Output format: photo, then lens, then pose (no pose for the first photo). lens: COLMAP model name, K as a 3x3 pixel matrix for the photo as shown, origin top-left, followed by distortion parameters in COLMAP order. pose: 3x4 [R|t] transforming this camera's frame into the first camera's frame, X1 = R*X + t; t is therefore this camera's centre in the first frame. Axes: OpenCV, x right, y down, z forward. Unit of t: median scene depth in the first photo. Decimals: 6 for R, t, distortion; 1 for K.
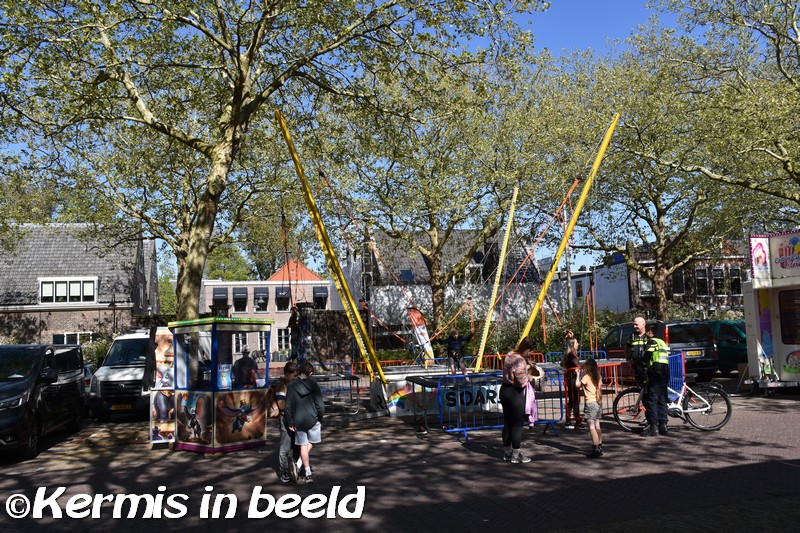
lens RADIAL K [[701.2, 0, 401.2], [0, 701.2, 270.8], [0, 0, 1]] dist [-0.018024, 0.025577]
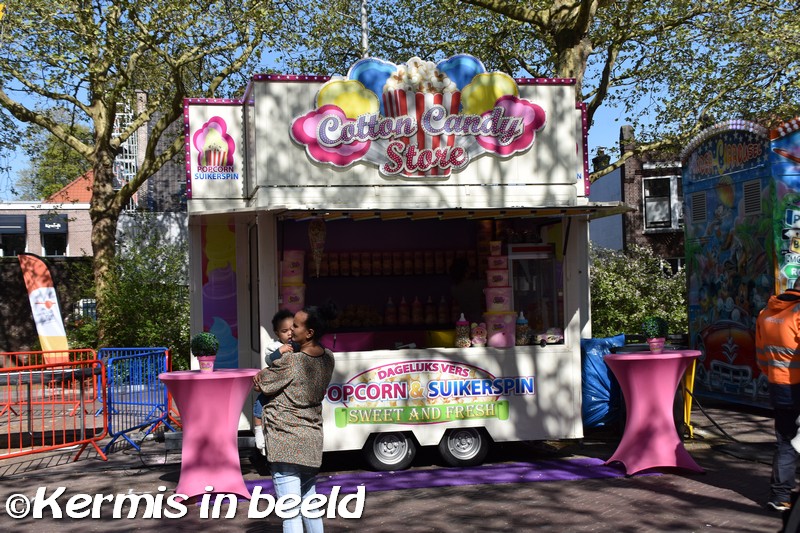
lens RADIAL K [[1183.3, 0, 400.5], [0, 1183.3, 267.4], [0, 0, 1]] dist [0.036506, 0.000000]
pose [[0.991035, 0.005563, -0.133484, 0.392662], [0.003798, 0.997556, 0.069769, 0.001138], [0.133546, -0.069650, 0.988592, 0.149091]]
